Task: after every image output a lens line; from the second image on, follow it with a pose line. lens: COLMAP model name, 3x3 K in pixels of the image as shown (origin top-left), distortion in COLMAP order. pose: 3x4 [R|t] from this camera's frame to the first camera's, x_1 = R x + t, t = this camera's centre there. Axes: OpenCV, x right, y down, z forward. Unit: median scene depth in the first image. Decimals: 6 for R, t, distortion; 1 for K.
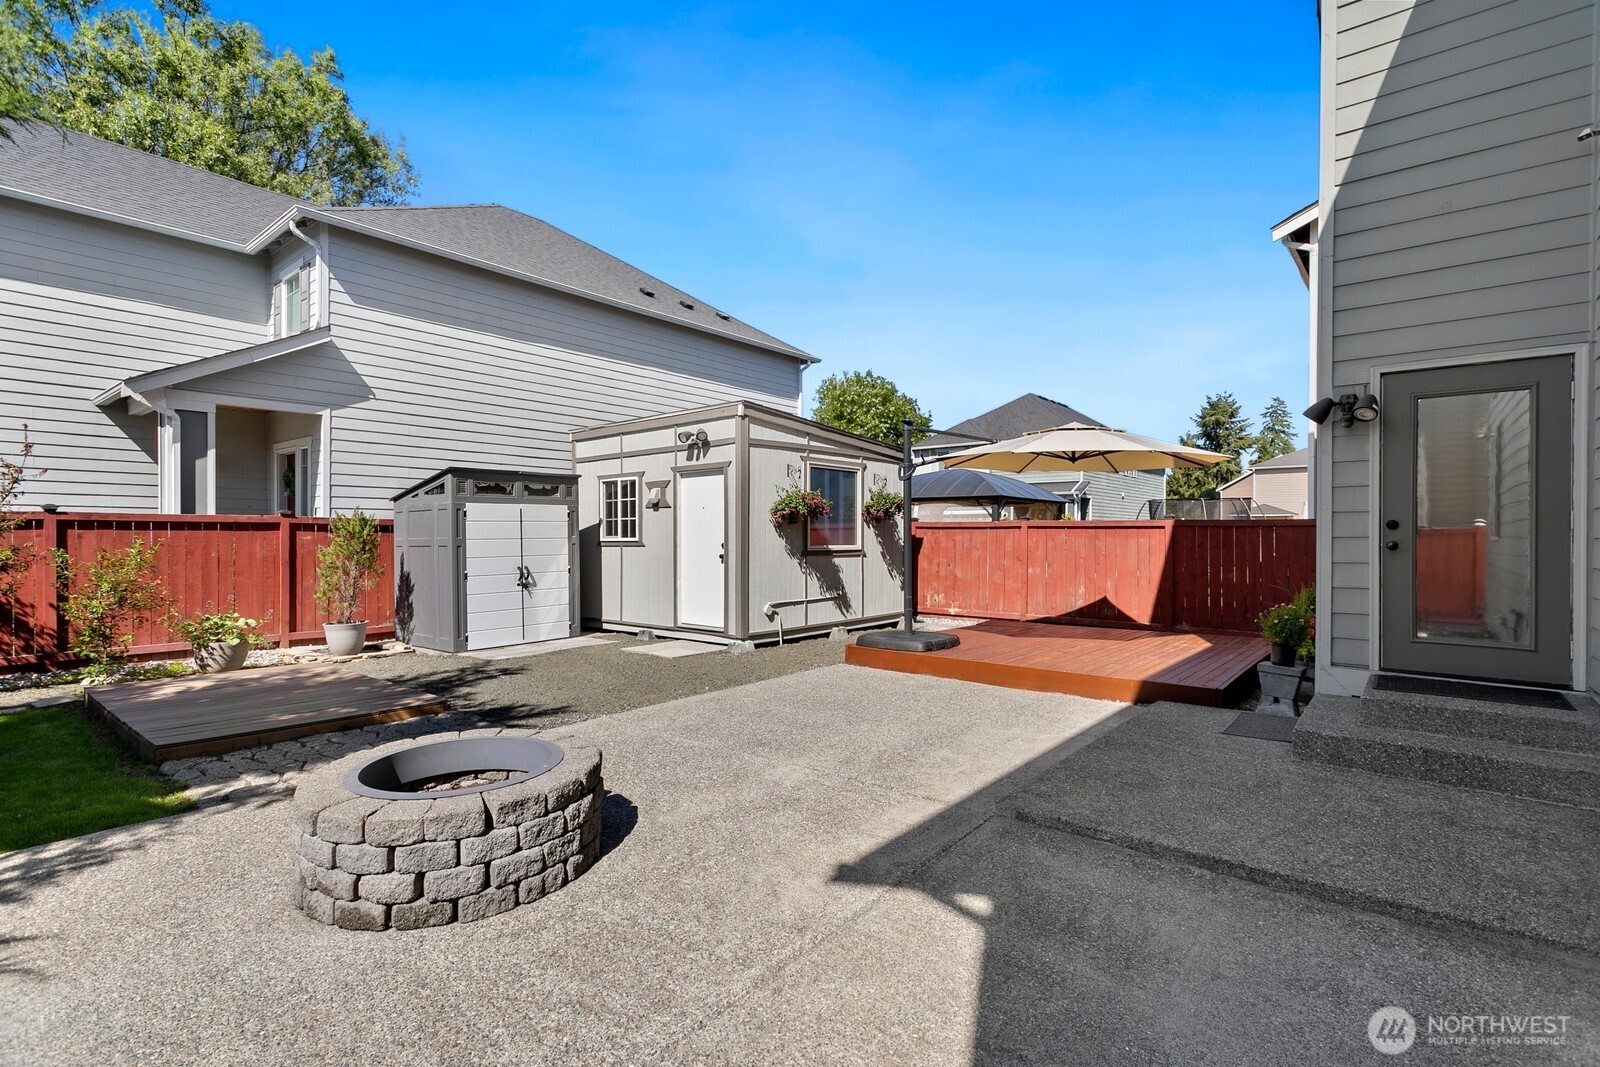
lens RADIAL K [[751.8, 0, 803.3], [0, 751.8, 525.8], [0, 0, 1]] dist [0.003981, 0.000399]
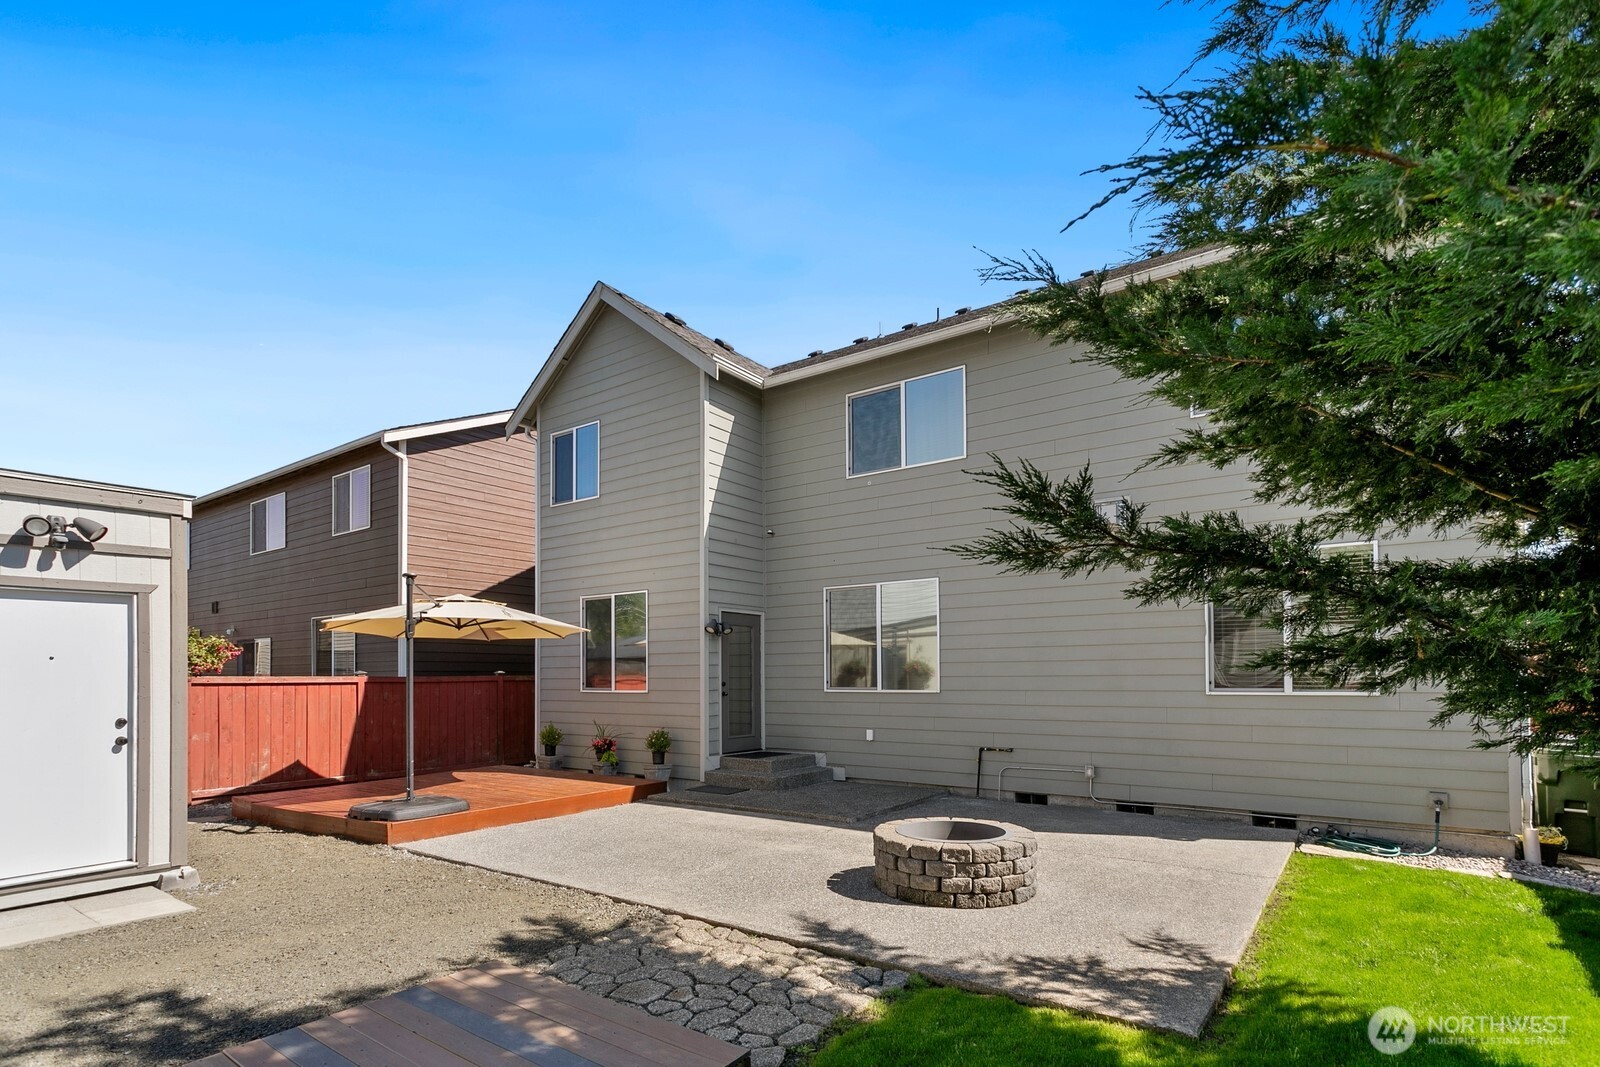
lens RADIAL K [[751.8, 0, 803.3], [0, 751.8, 525.8], [0, 0, 1]] dist [0.003981, 0.000399]
pose [[-0.054521, 0.200730, 0.978128, -0.760139], [0.001837, 0.979604, -0.200930, -0.005664], [-0.998511, -0.009158, -0.053778, 0.481212]]
